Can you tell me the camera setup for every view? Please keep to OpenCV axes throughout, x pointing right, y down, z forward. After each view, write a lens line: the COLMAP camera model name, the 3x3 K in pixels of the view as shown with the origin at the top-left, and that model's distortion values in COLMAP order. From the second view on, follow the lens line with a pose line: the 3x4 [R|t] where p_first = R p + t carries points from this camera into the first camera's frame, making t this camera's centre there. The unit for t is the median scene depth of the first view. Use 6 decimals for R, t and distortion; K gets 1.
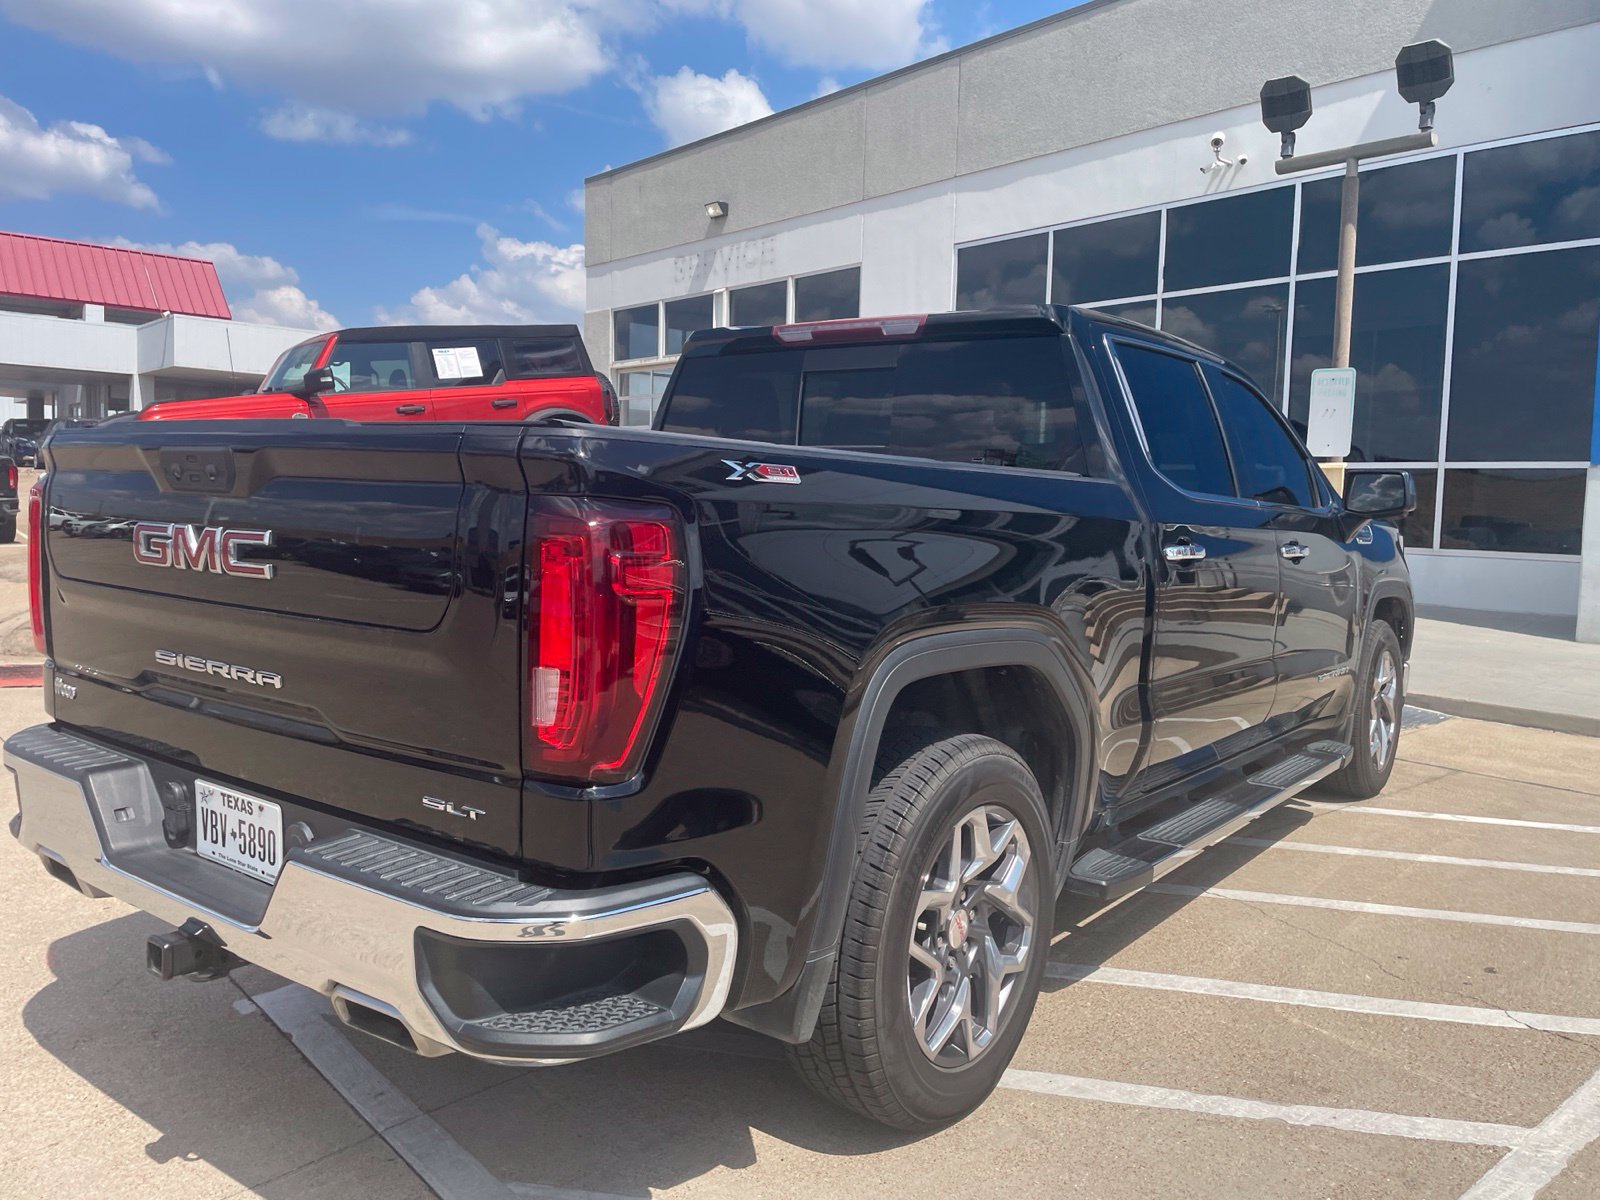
lens RADIAL K [[1211.1, 0, 820.9], [0, 1211.1, 590.8], [0, 0, 1]] dist [0.089398, -0.106783]
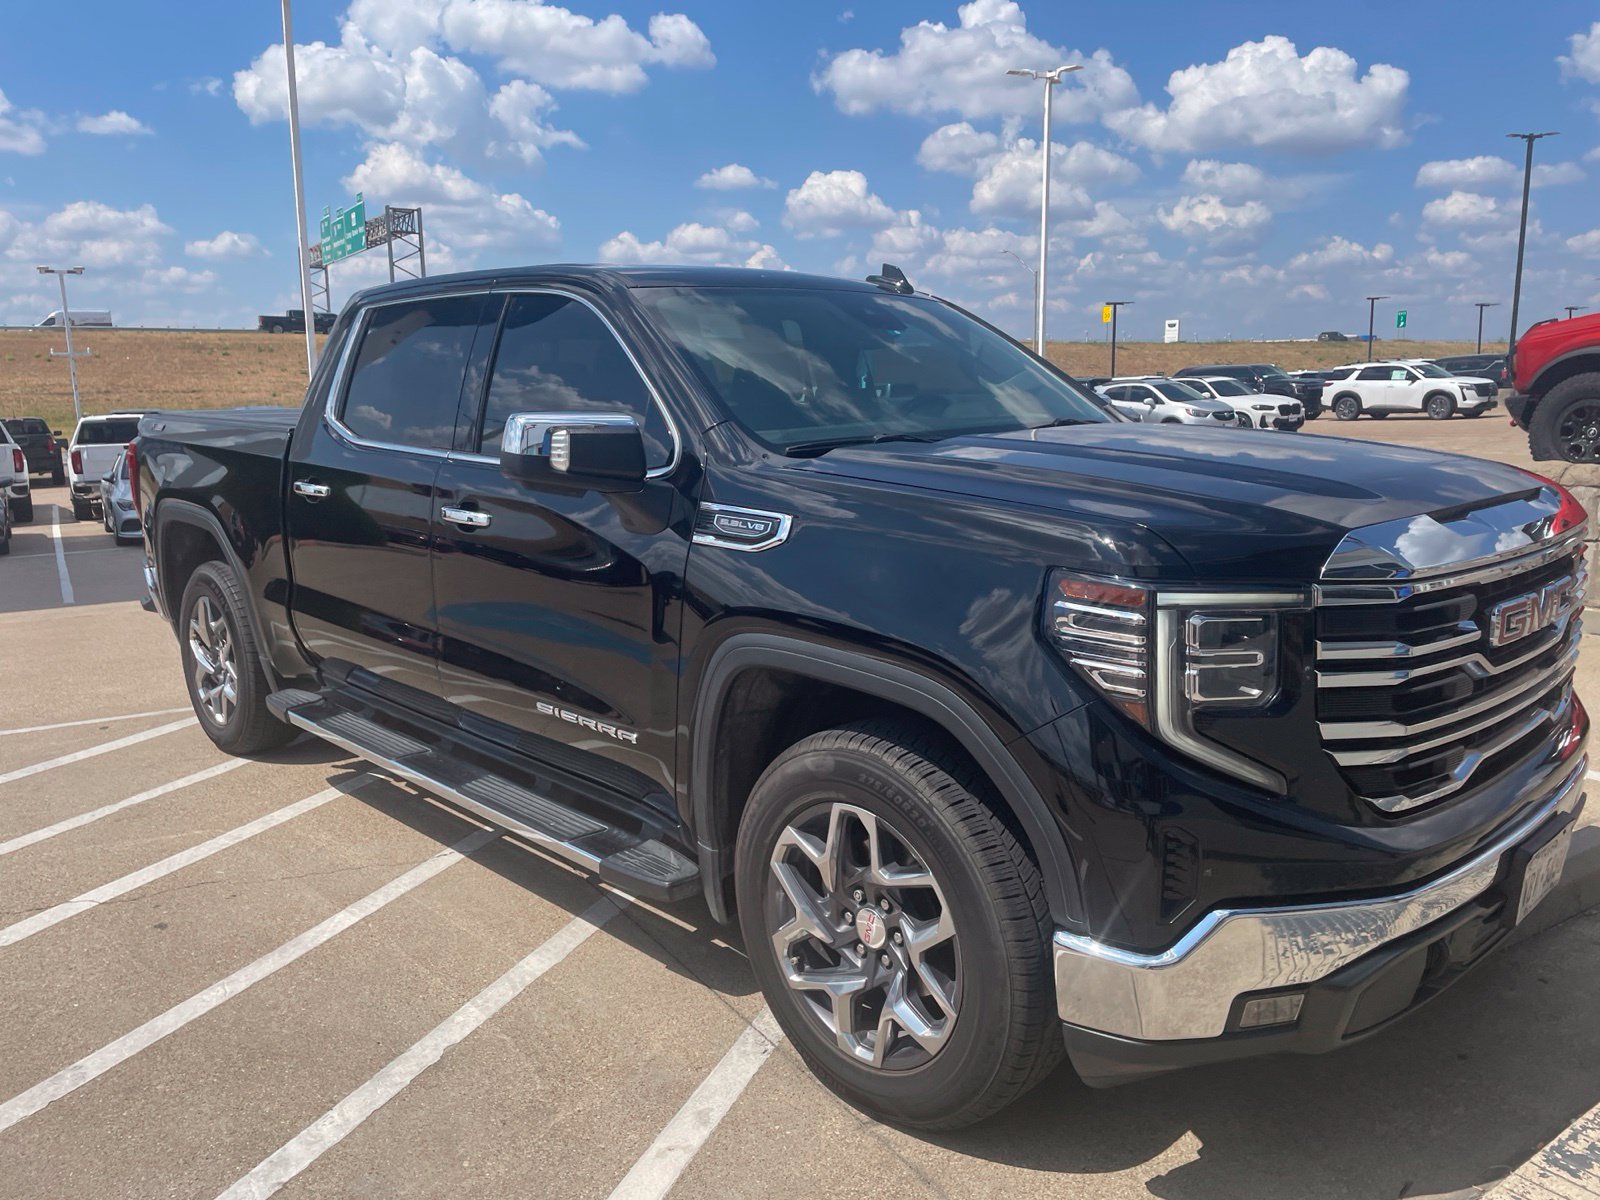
lens RADIAL K [[1226.0, 0, 806.3], [0, 1226.0, 602.6], [0, 0, 1]] dist [0.090419, -0.114455]
pose [[-0.167659, 0.145319, -0.975076, 0.921548], [-0.071161, 0.984712, 0.158991, -0.096778], [0.983273, 0.096044, -0.154755, 1.083699]]
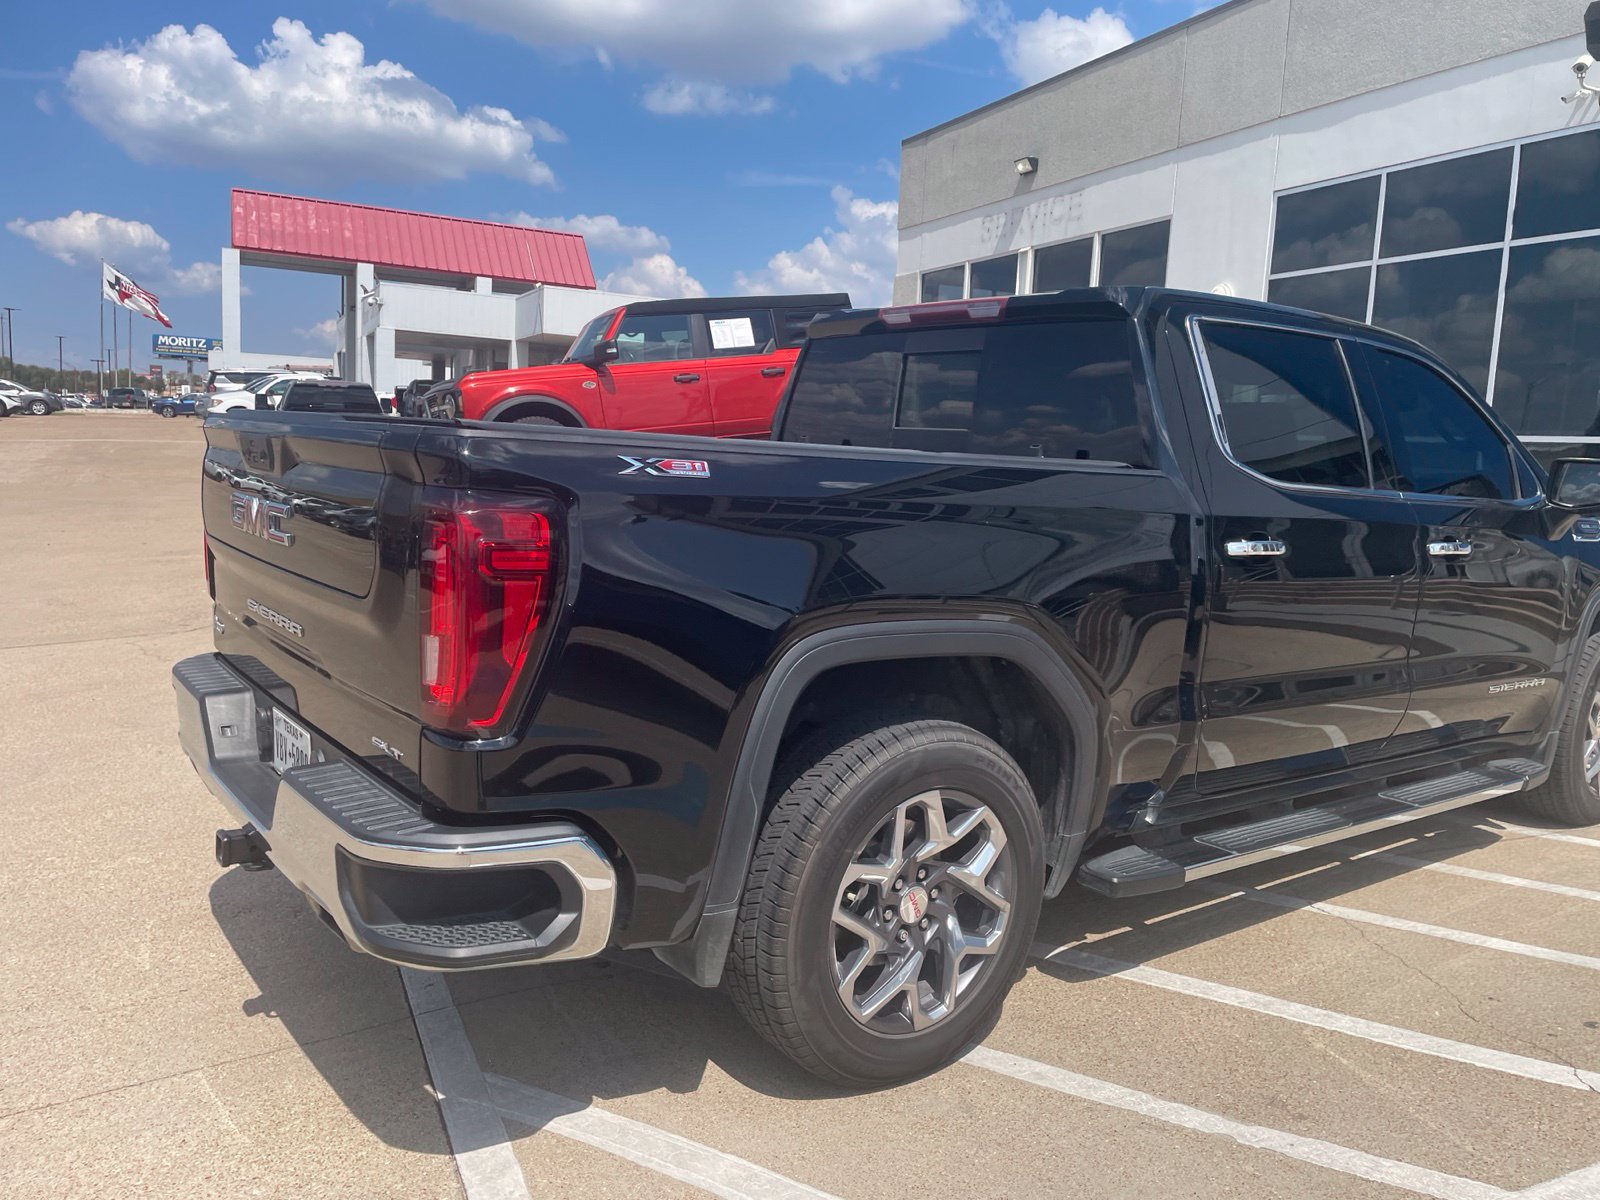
lens RADIAL K [[1213.5, 0, 814.2], [0, 1213.5, 606.8], [0, 0, 1]] dist [0.097069, -0.122251]
pose [[0.961177, 0.052826, -0.270830, 0.147596], [-0.040693, 0.997909, 0.050225, -0.012658], [0.272917, -0.037254, 0.961316, -0.007408]]
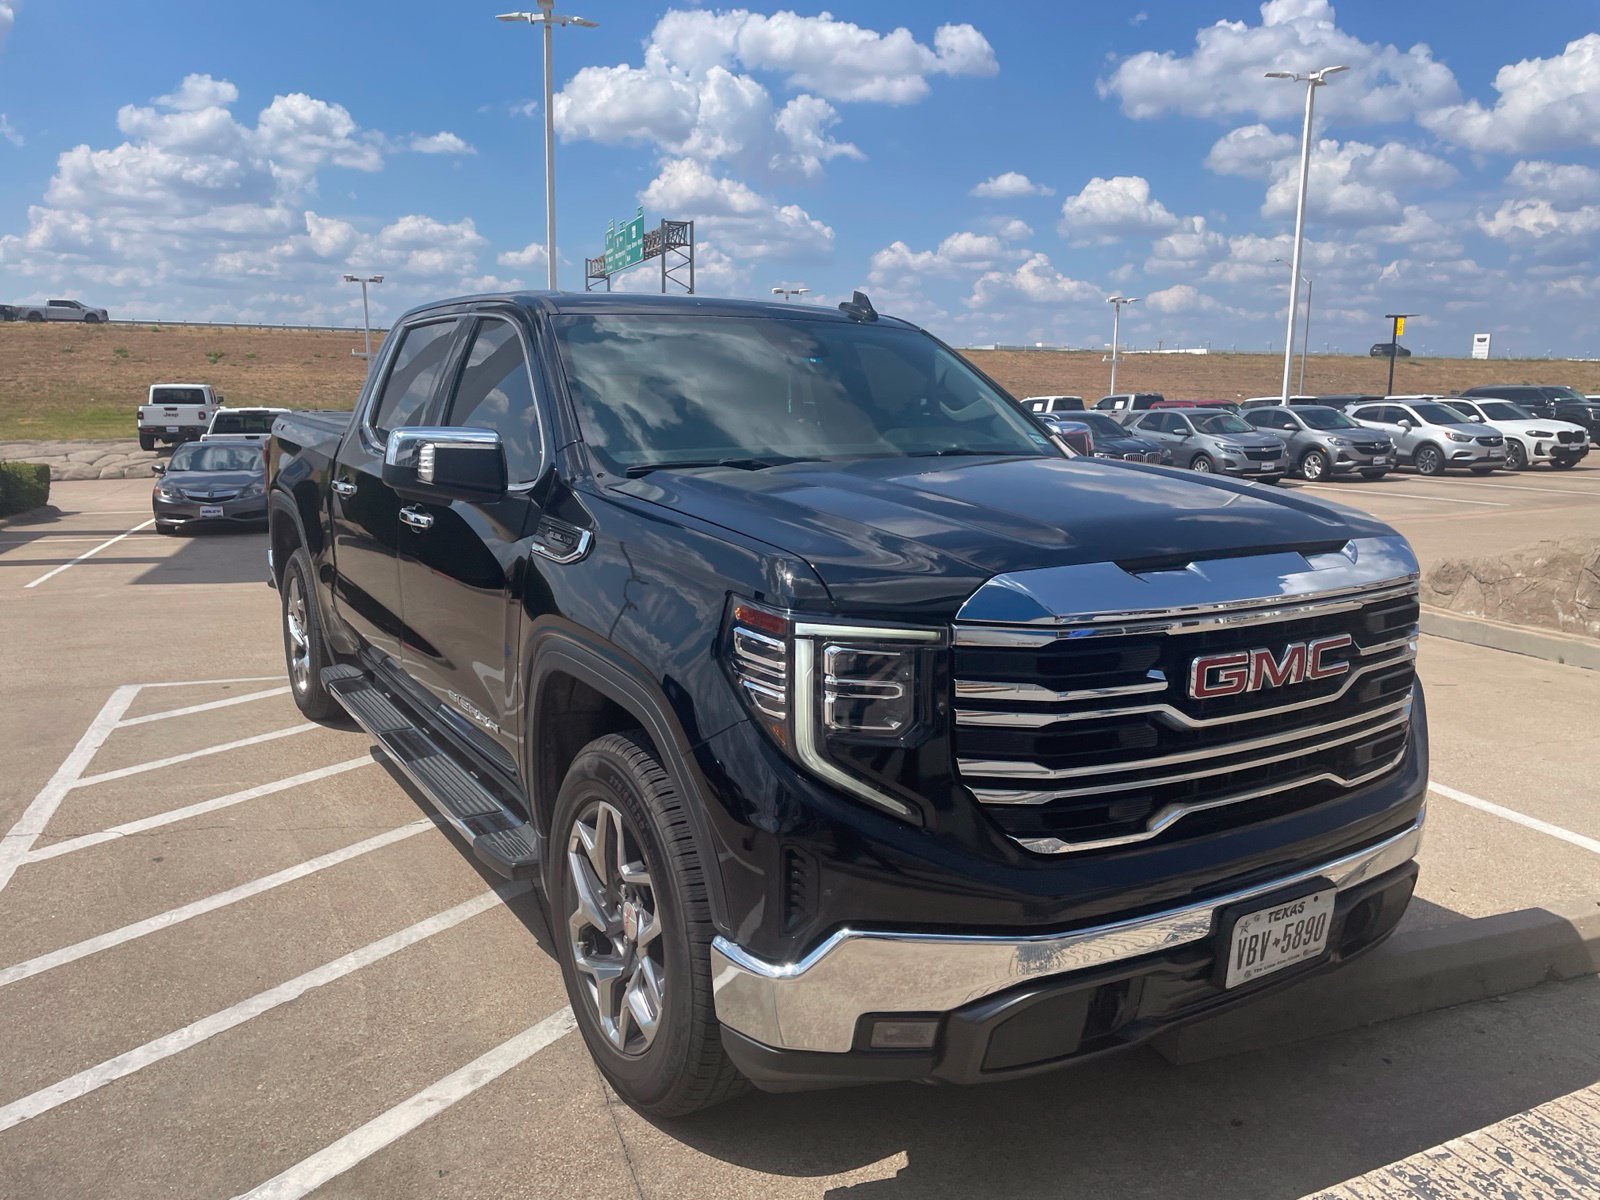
lens RADIAL K [[1226.0, 0, 806.3], [0, 1226.0, 602.6], [0, 0, 1]] dist [0.090419, -0.114455]
pose [[-0.371804, 0.123158, -0.920105, 0.896197], [-0.096230, 0.980707, 0.170155, -0.121488], [0.923310, 0.151806, -0.352780, 1.274827]]
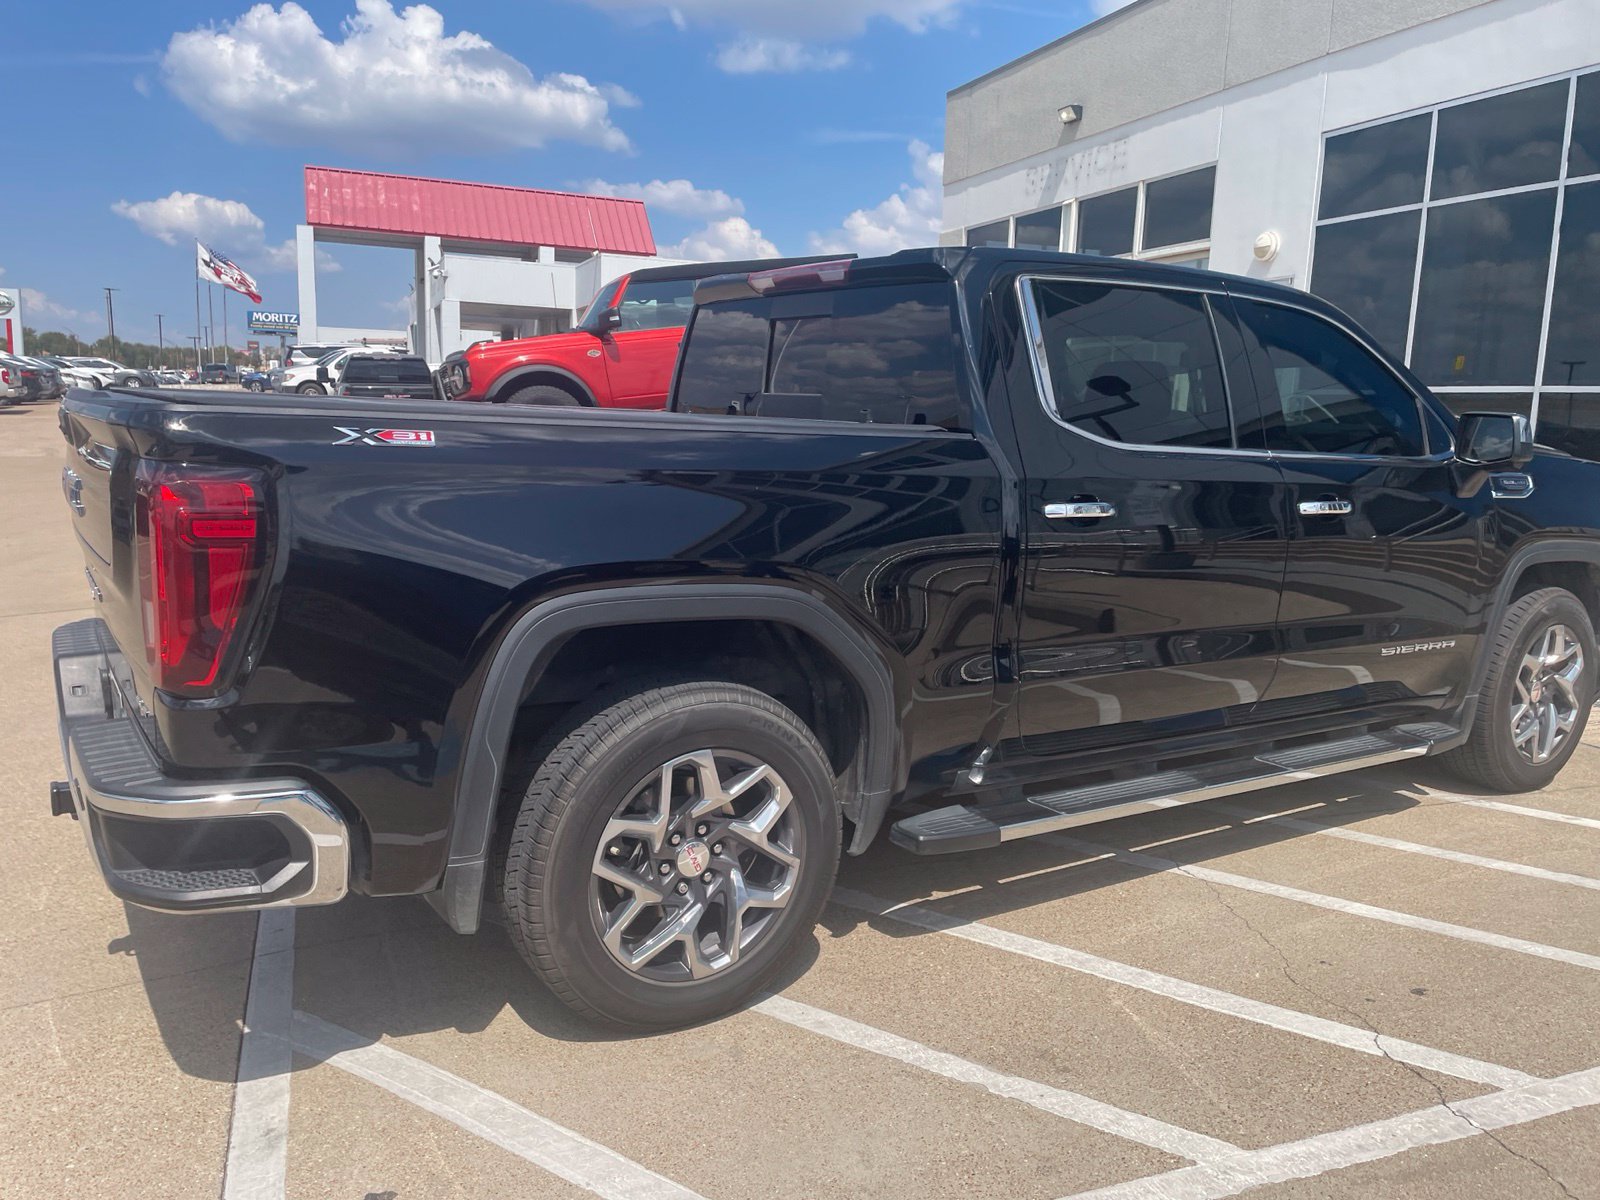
lens RADIAL K [[1214.2, 0, 787.0], [0, 1214.2, 618.7], [0, 0, 1]] dist [0.095815, -0.122581]
pose [[0.934950, 0.060832, -0.349525, 0.271958], [-0.030539, 0.995333, 0.091542, -0.017414], [0.353462, -0.074913, 0.932444, 0.020601]]
